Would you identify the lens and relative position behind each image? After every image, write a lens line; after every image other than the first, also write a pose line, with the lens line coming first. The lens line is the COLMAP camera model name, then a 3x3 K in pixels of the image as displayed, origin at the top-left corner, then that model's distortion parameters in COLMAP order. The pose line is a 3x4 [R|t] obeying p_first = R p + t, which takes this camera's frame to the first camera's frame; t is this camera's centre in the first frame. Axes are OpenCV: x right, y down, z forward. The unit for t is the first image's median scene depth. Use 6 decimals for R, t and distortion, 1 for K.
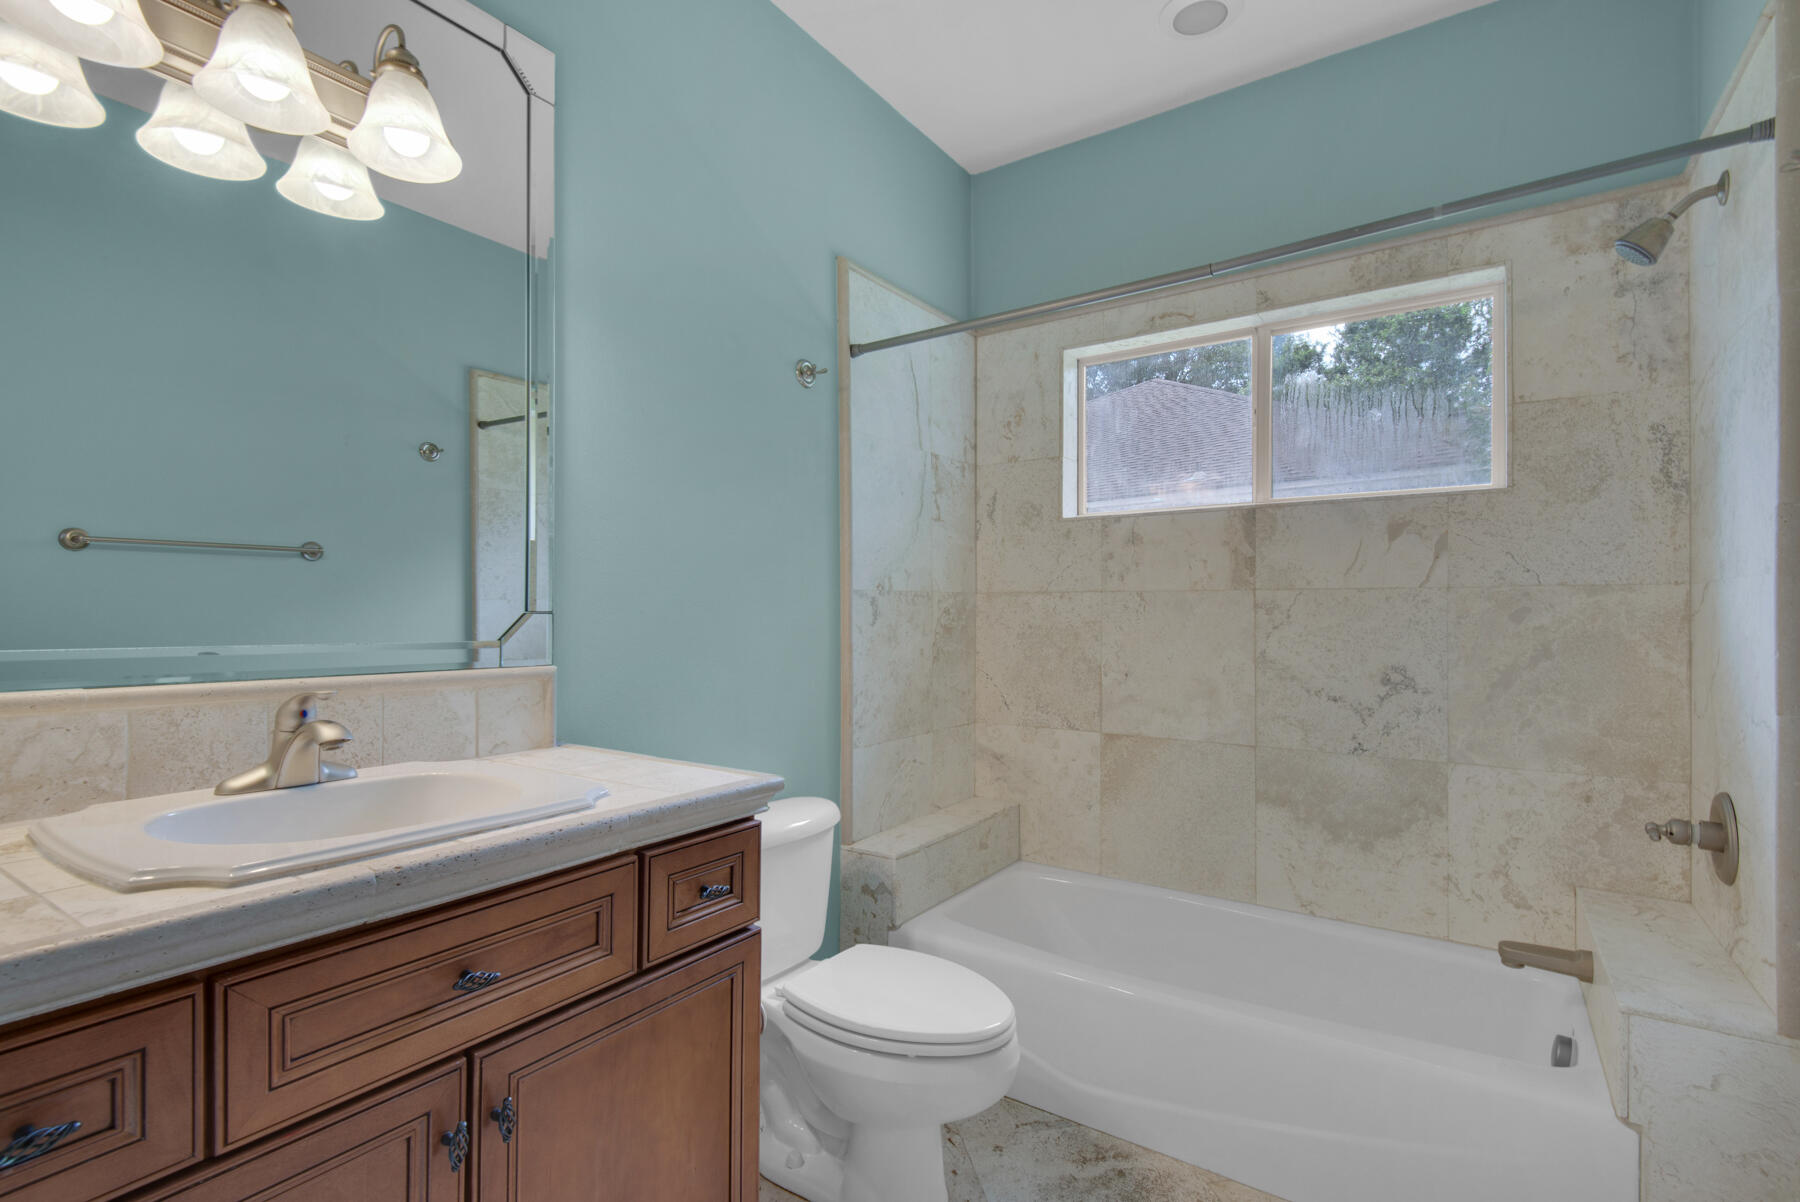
lens RADIAL K [[831.9, 0, 896.2], [0, 831.9, 606.9], [0, 0, 1]] dist [0.028471, -0.014929]
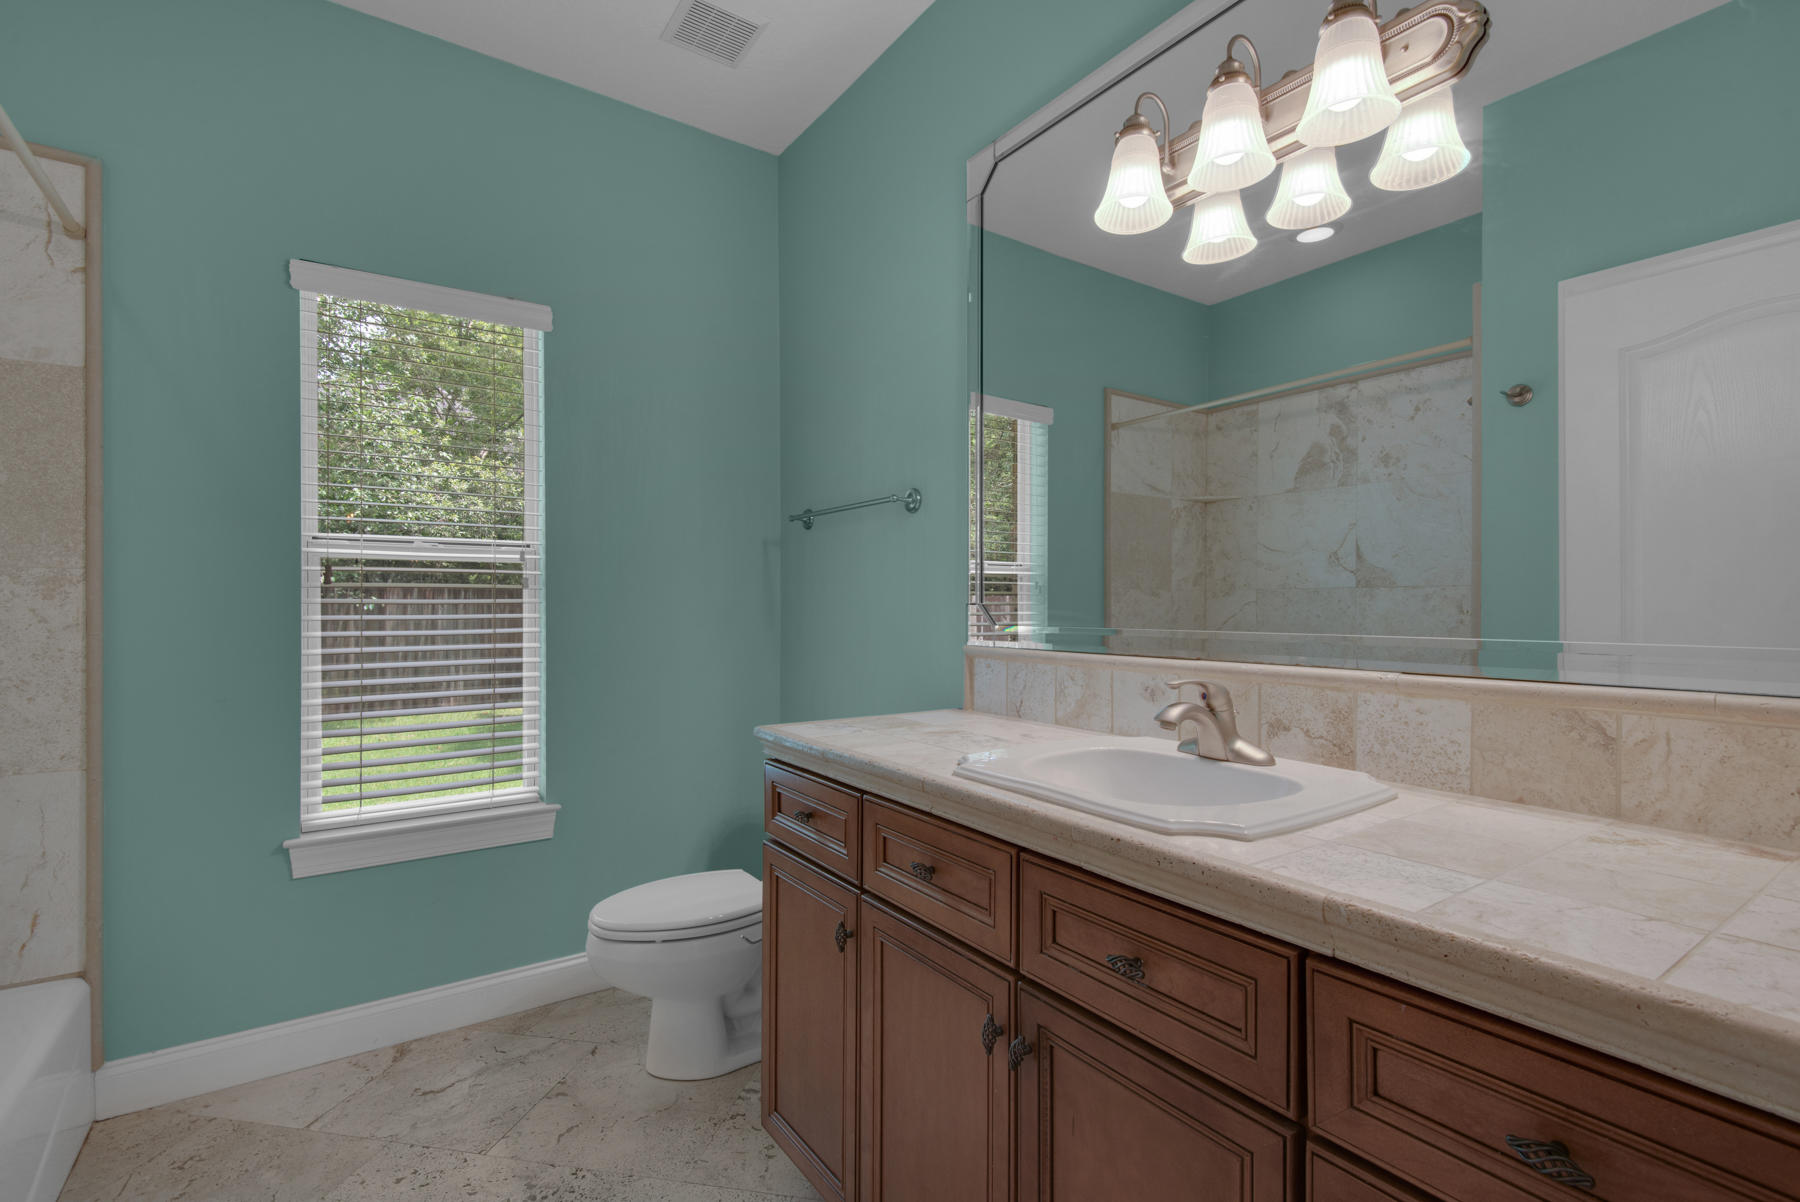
lens RADIAL K [[832.5, 0, 891.0], [0, 832.5, 609.6], [0, 0, 1]] dist [0.059308, -0.025365]
pose [[-0.363222, -0.002271, -0.931700, 0.559755], [0.011864, 0.999905, -0.007063, 0.011348], [0.931627, -0.013619, -0.363160, 1.115563]]
